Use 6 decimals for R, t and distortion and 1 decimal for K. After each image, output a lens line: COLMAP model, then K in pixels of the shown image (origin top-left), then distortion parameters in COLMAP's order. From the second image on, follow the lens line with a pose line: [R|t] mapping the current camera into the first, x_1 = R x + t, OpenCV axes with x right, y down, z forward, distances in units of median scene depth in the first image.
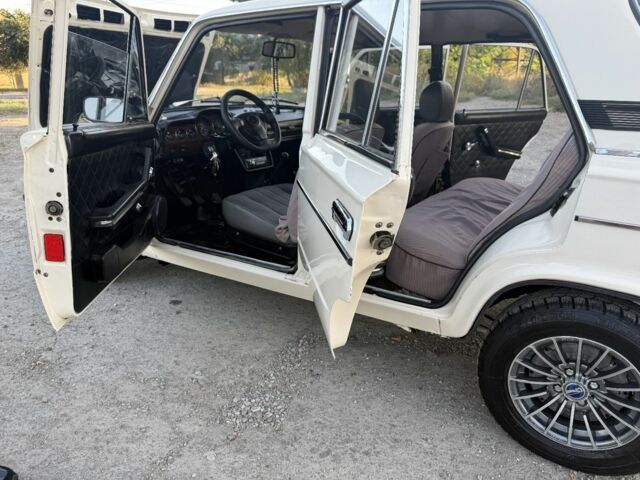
lens RADIAL K [[438.5, 0, 310.9], [0, 438.5, 240.4], [0, 0, 1]] dist [0.003767, -0.003695]
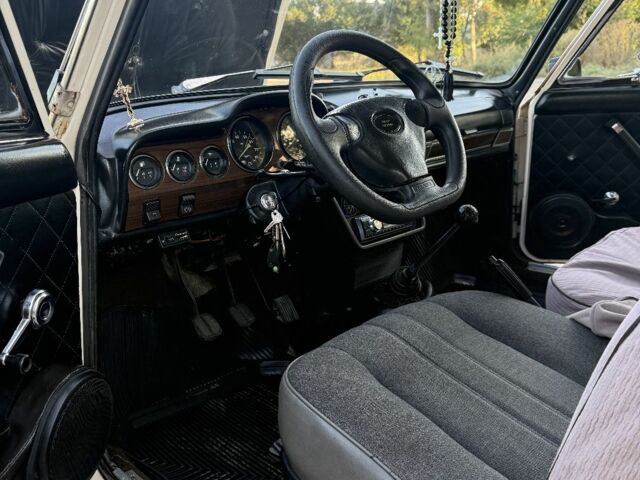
lens RADIAL K [[438.5, 0, 310.9], [0, 438.5, 240.4], [0, 0, 1]] dist [0.003767, -0.003695]
pose [[0.969597, 0.046284, -0.240288, -0.100716], [-0.041734, 0.998841, 0.023993, -0.184757], [0.241120, -0.013235, 0.970405, 0.644605]]
